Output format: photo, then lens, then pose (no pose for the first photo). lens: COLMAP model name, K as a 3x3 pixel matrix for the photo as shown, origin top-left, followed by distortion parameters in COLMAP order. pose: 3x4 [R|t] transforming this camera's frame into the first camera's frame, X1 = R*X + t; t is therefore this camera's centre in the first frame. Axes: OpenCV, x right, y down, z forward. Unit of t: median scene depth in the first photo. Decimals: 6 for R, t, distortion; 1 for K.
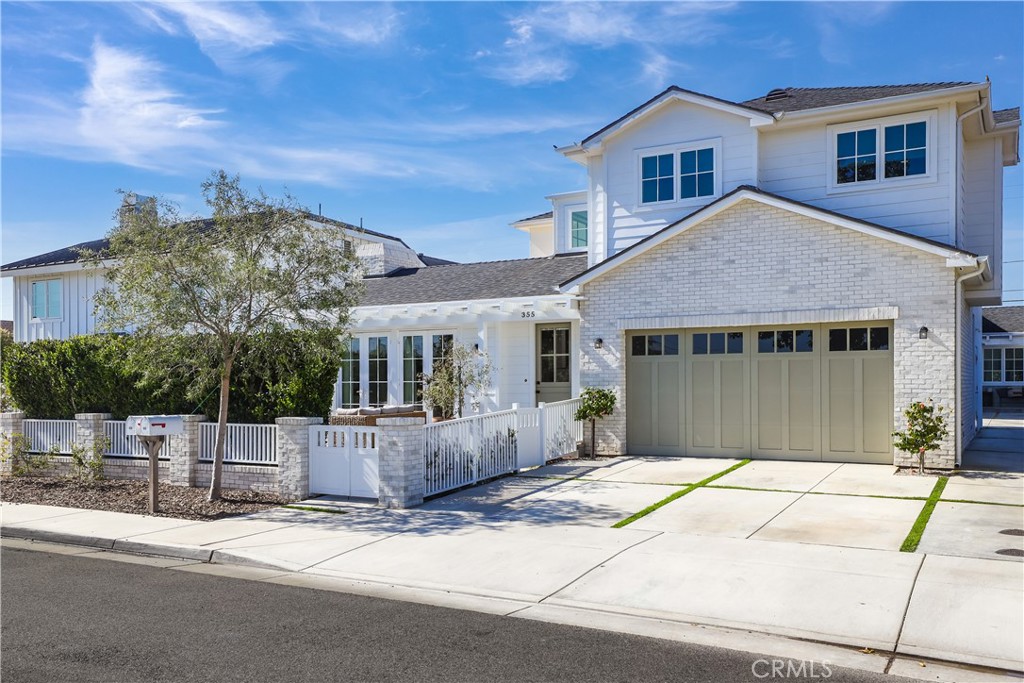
lens RADIAL K [[853.7, 0, 507.5], [0, 853.7, 341.2], [0, 0, 1]] dist [0.012974, 0.017842]
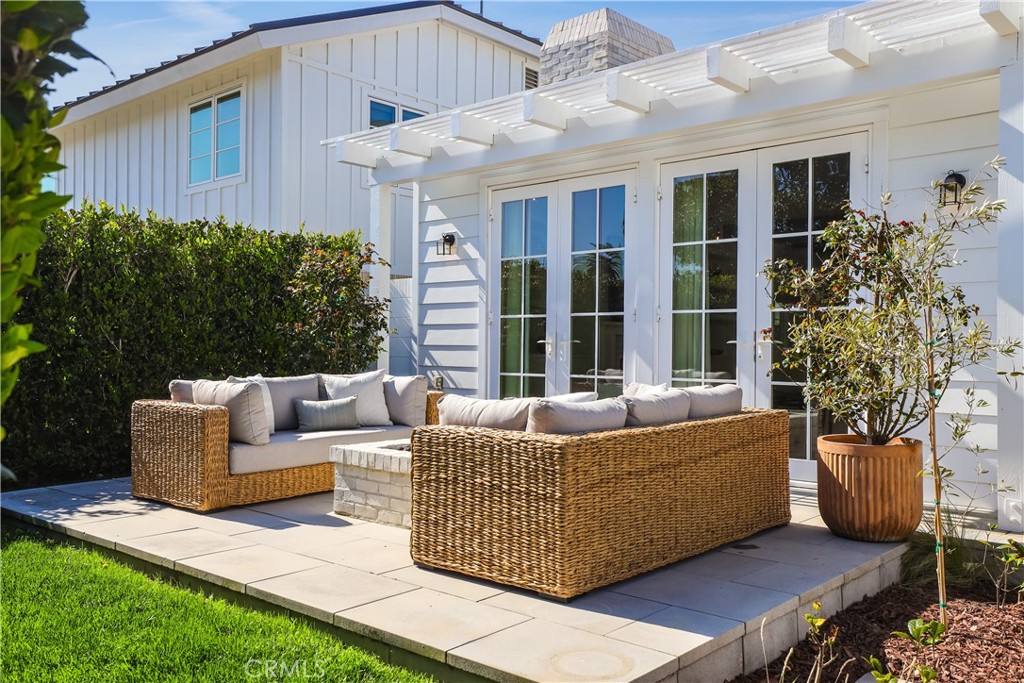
lens RADIAL K [[880.6, 0, 518.7], [0, 880.6, 345.7], [0, 0, 1]] dist [0.061153, 0.002917]
pose [[0.977637, 0.012654, -0.209920, -0.140962], [-0.003983, 0.999123, 0.041676, 0.060656], [0.210263, -0.039908, 0.976830, 0.841625]]
